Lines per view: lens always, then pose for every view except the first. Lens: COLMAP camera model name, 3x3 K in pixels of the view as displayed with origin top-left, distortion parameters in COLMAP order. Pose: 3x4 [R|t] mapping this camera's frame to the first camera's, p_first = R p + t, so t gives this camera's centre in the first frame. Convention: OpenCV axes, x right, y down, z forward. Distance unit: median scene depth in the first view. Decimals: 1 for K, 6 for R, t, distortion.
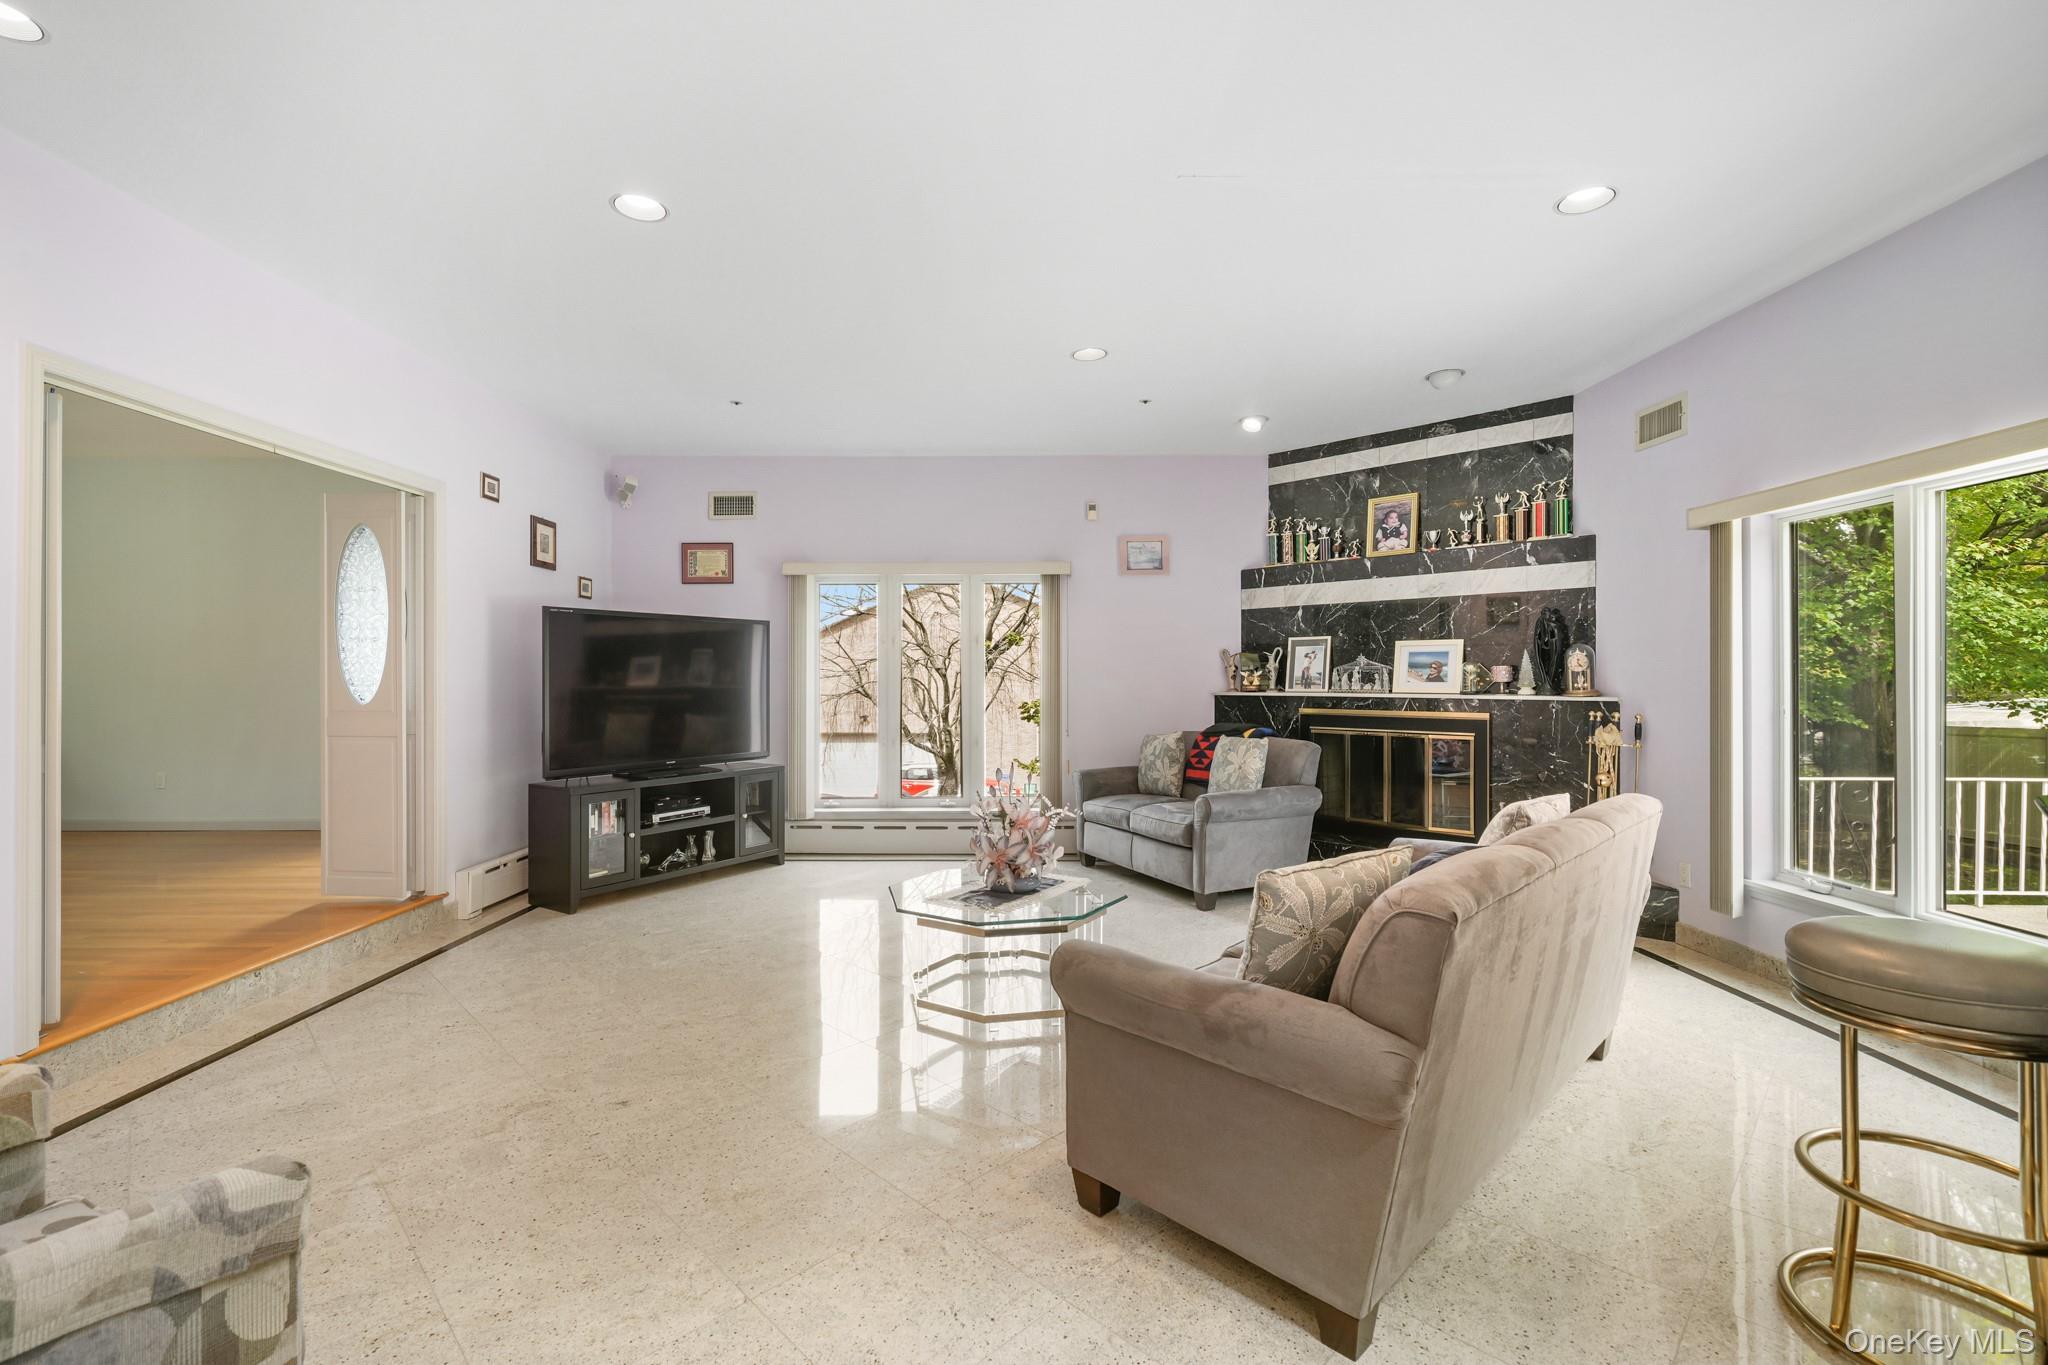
lens RADIAL K [[872.4, 0, 1019.0], [0, 872.4, 679.2], [0, 0, 1]] dist [0.001590, 0.000112]
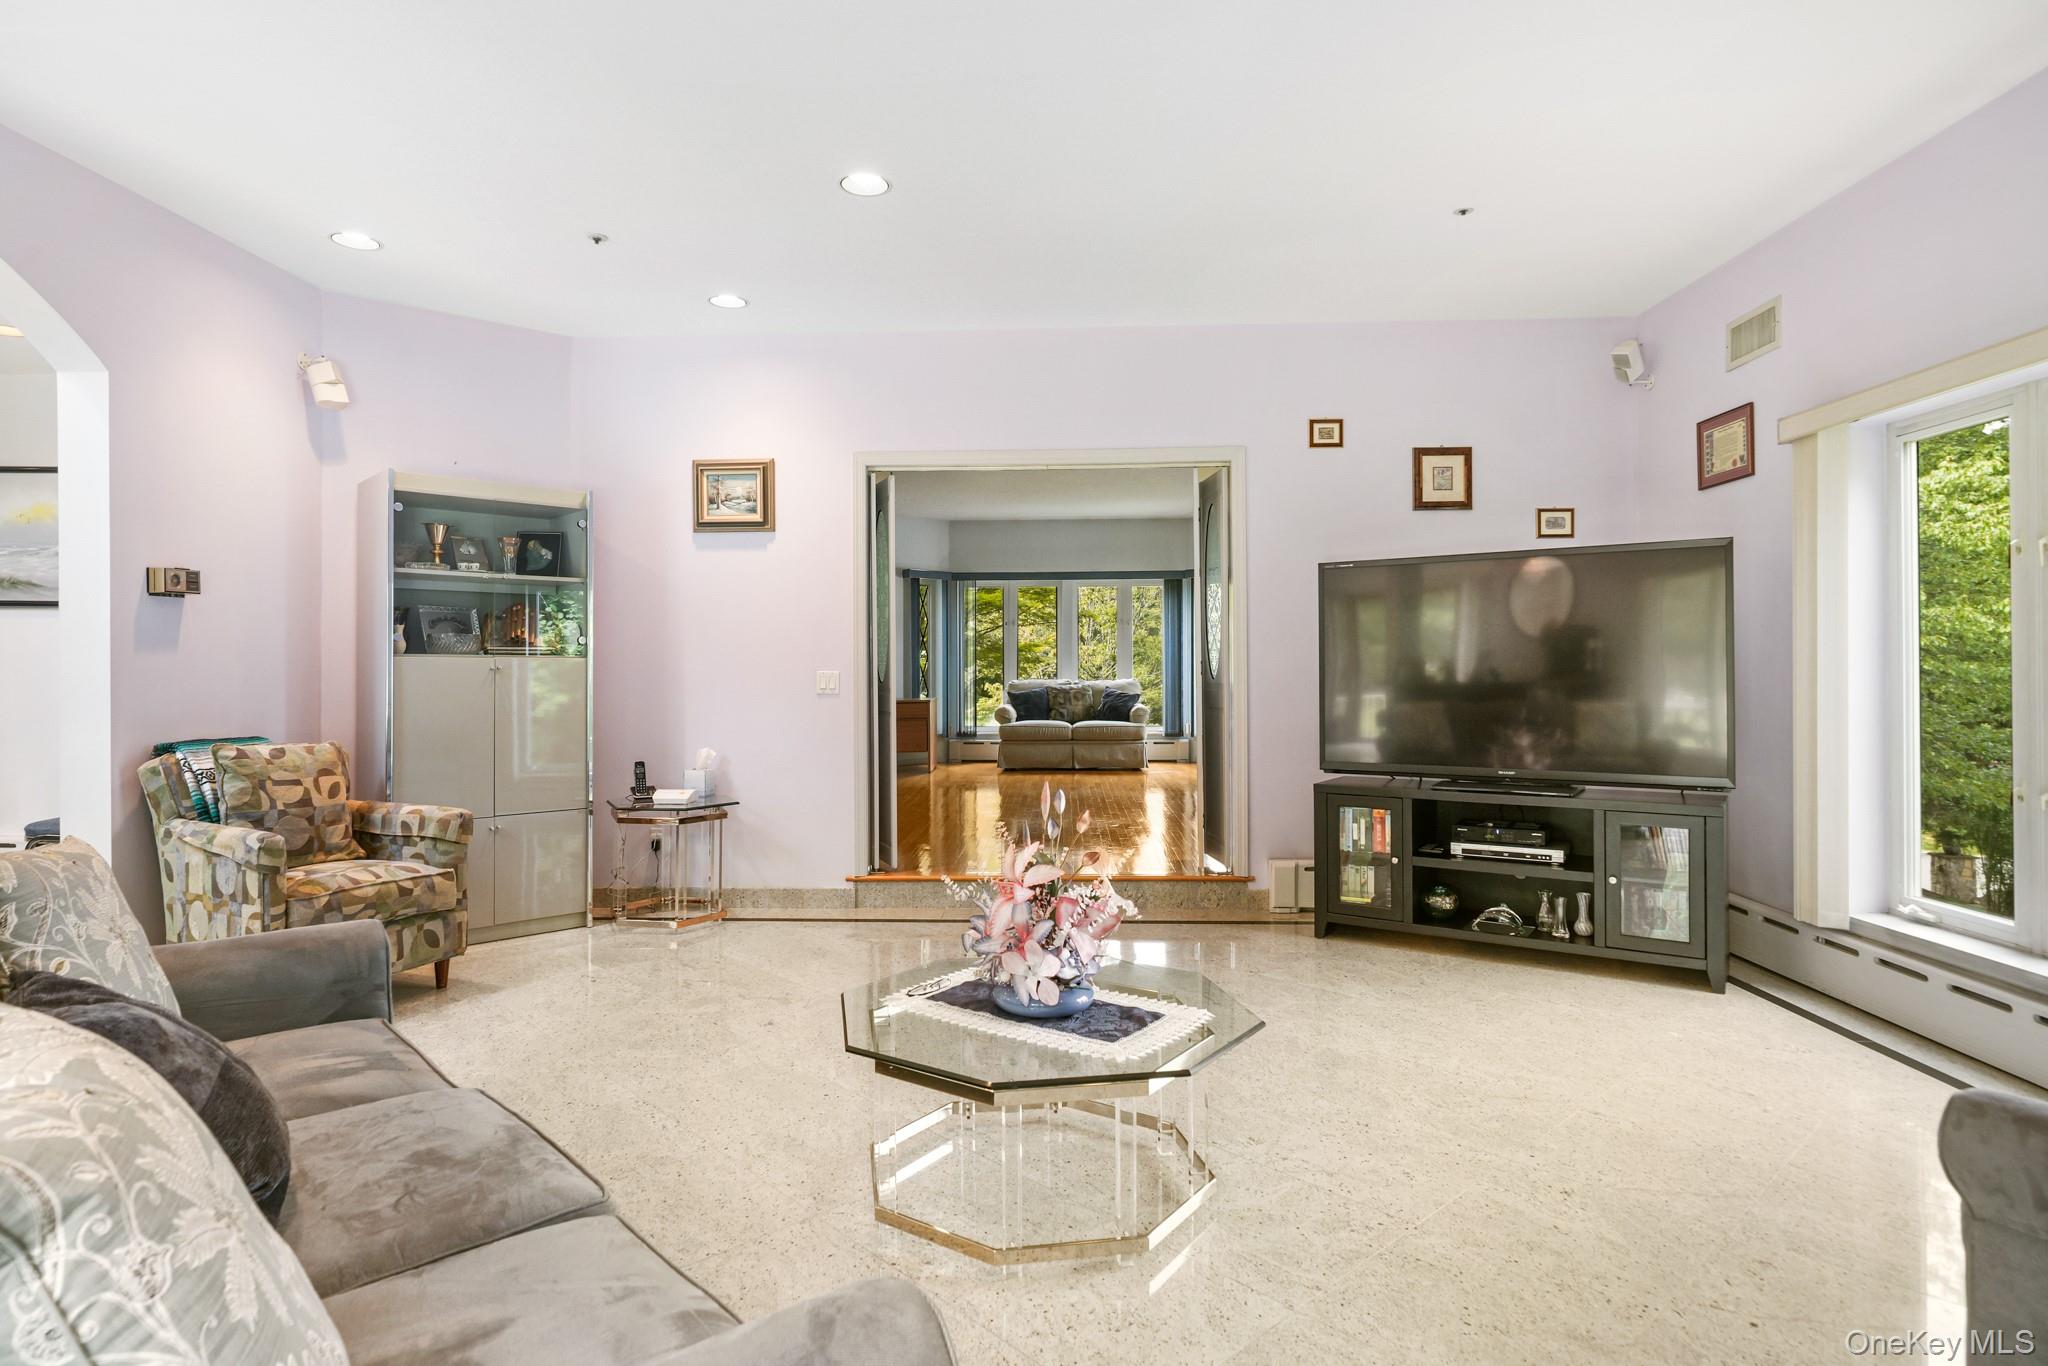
lens RADIAL K [[1080.3, 0, 1022.9], [0, 1080.3, 675.4], [0, 0, 1]] dist [-0.000478, -0.000001]
pose [[-0.026522, 0.003128, -0.999643, 0.411461], [0.001737, 0.999994, 0.003083, 0.016628], [0.999647, -0.001655, -0.026527, 0.613388]]
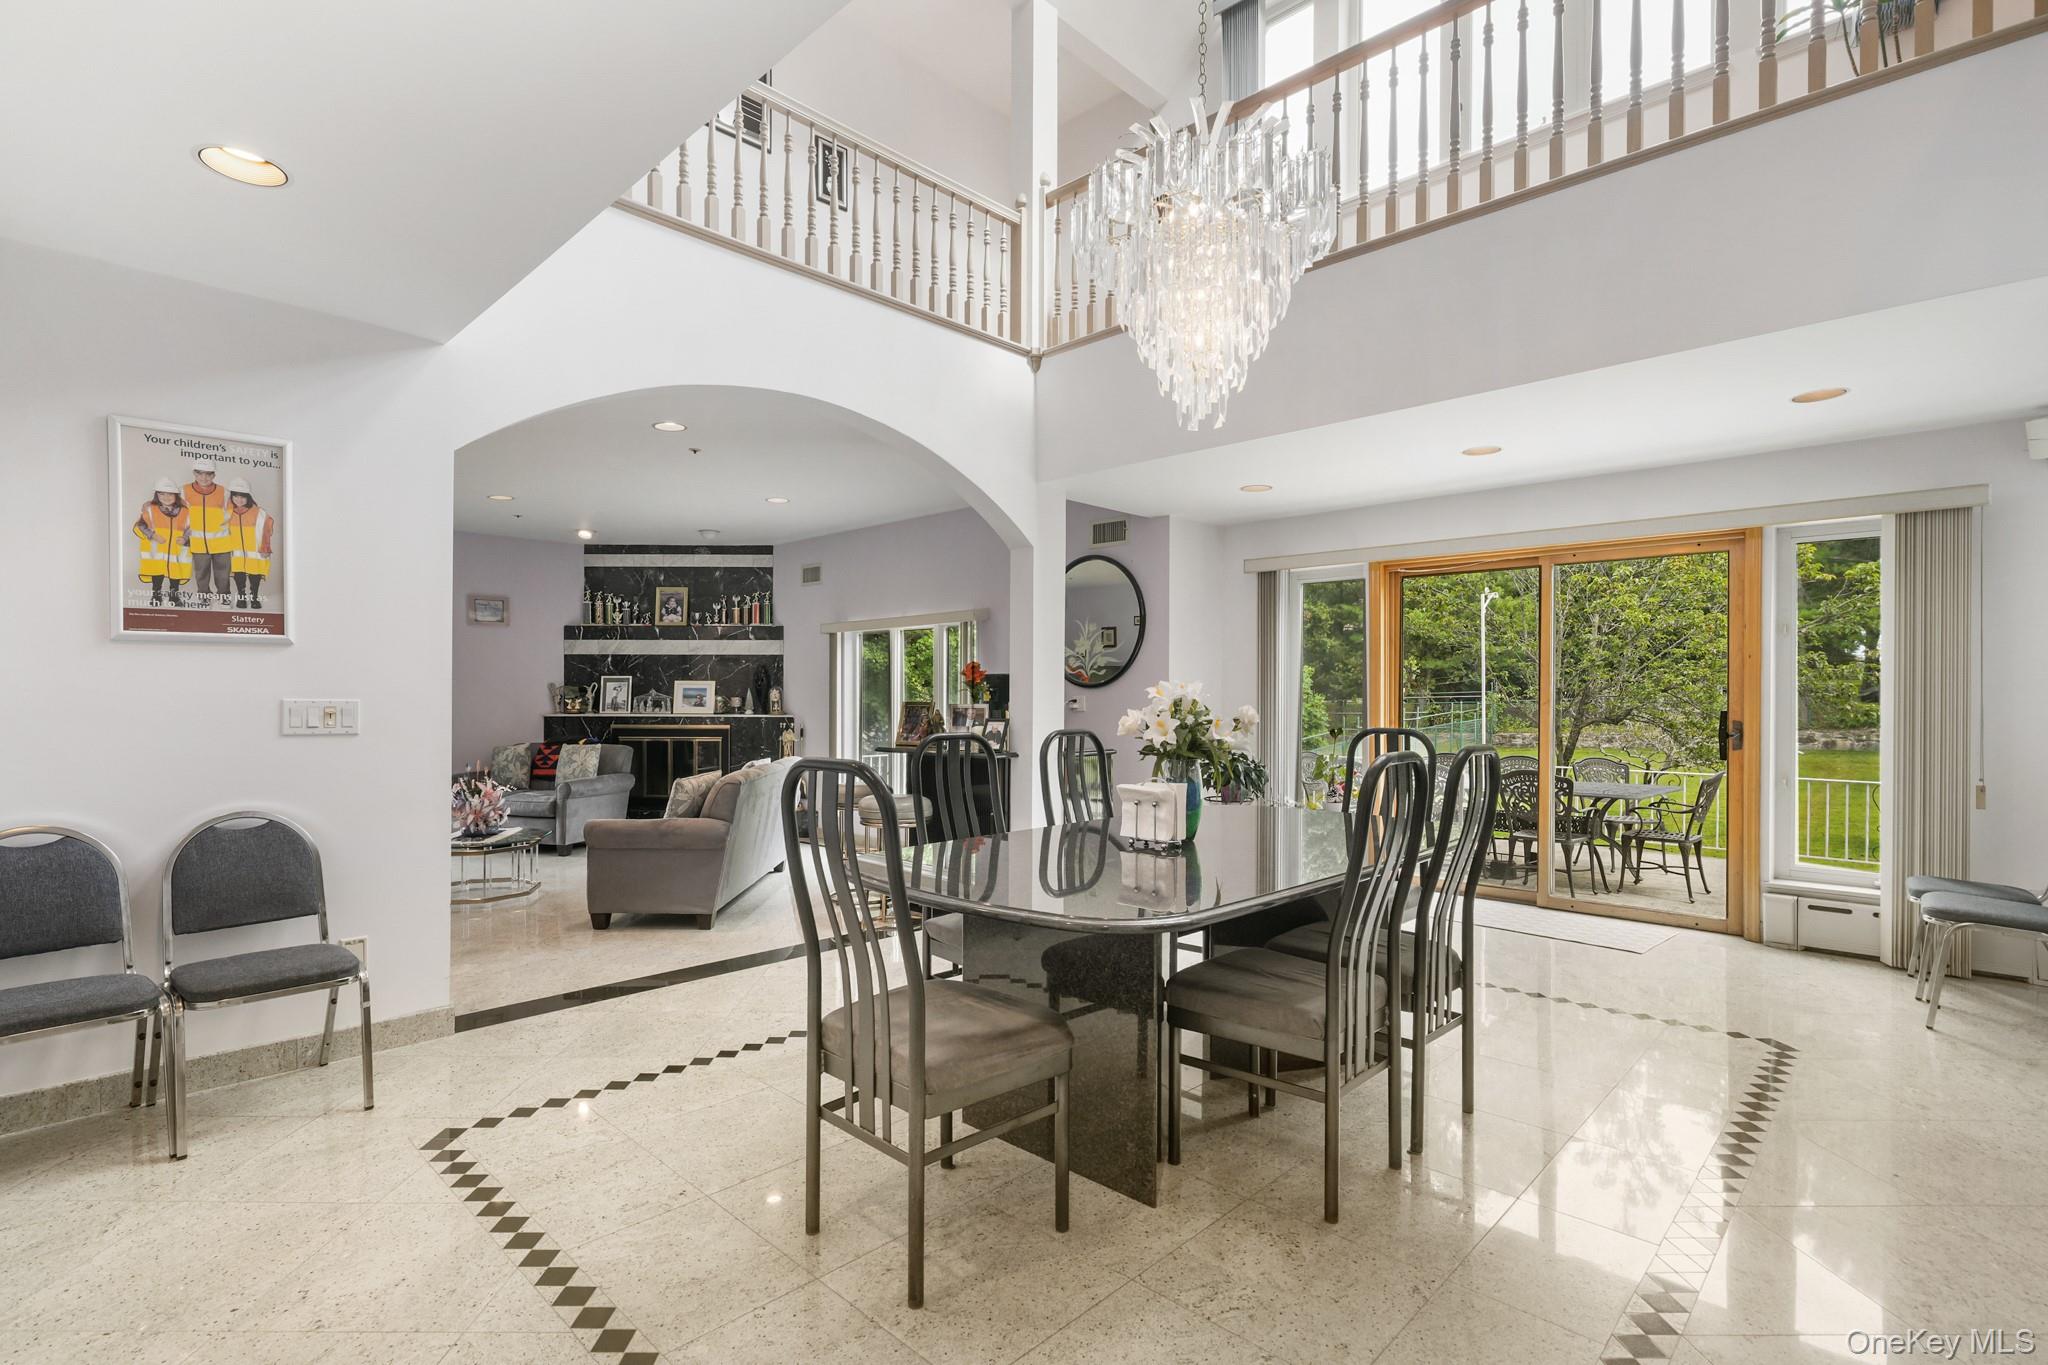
lens RADIAL K [[970.4, 0, 1021.0], [0, 970.4, 693.3], [0, 0, 1]] dist [-0.000324, -0.000010]
pose [[0.685524, 0.003996, 0.728040, -0.443710], [-0.002926, 0.999992, -0.002733, -0.019280], [-0.728045, -0.000257, 0.685530, -0.701876]]
